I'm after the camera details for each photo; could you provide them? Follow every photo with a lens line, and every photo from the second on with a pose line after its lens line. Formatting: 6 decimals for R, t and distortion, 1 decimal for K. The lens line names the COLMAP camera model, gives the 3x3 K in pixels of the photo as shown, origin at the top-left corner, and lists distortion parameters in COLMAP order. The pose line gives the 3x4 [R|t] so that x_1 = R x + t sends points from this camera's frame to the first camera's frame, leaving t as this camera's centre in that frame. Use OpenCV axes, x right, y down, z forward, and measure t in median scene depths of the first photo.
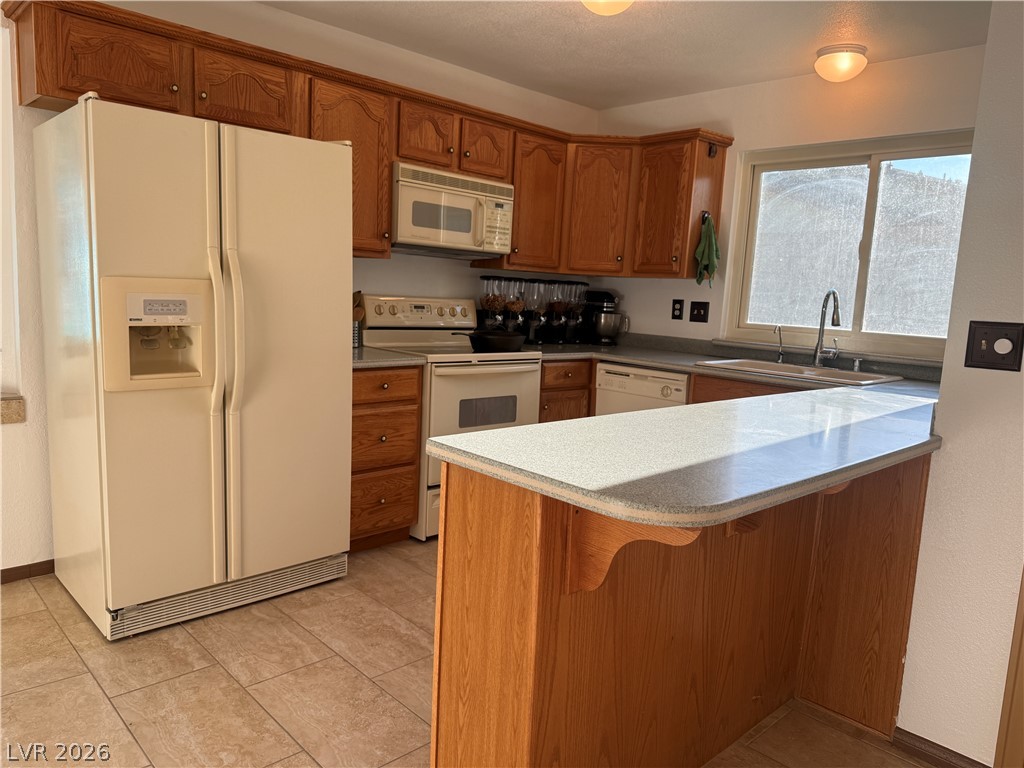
lens RADIAL K [[723.8, 0, 506.2], [0, 723.8, 385.3], [0, 0, 1]] dist [0.063990, -0.070782]
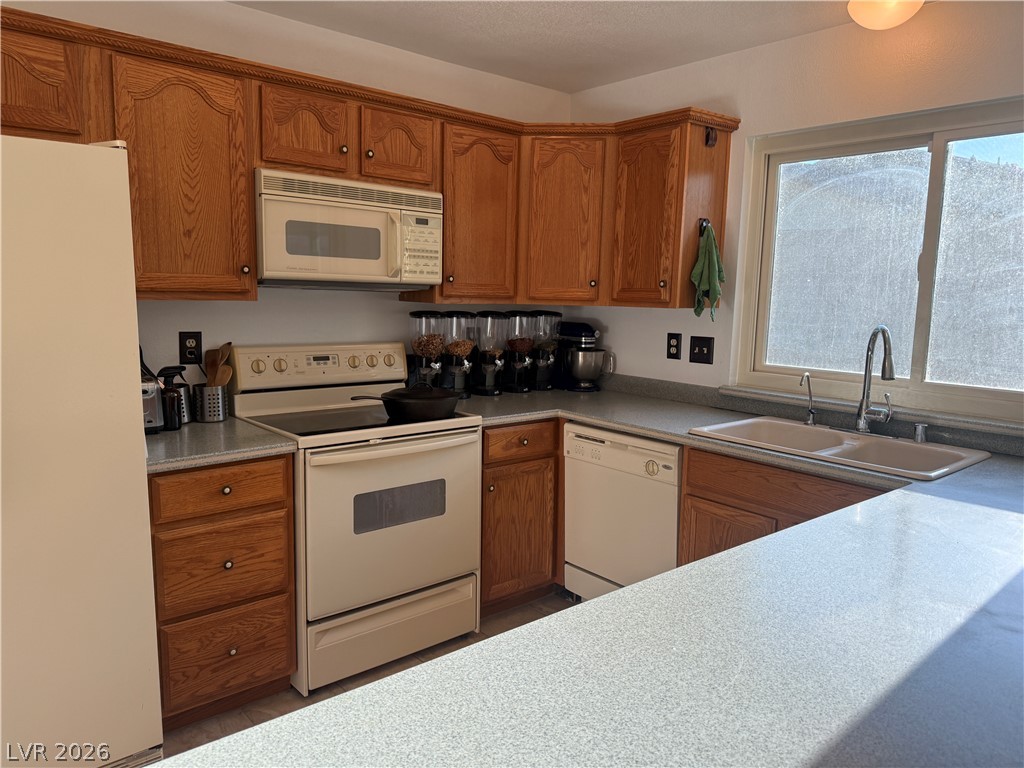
lens RADIAL K [[723.8, 0, 504.8], [0, 723.8, 383.5], [0, 0, 1]] dist [0.063990, -0.070782]
pose [[0.998277, -0.022850, -0.054037, 0.119462], [0.022547, 0.999726, -0.006226, -0.078213], [0.054165, 0.004997, 0.998520, 0.273314]]
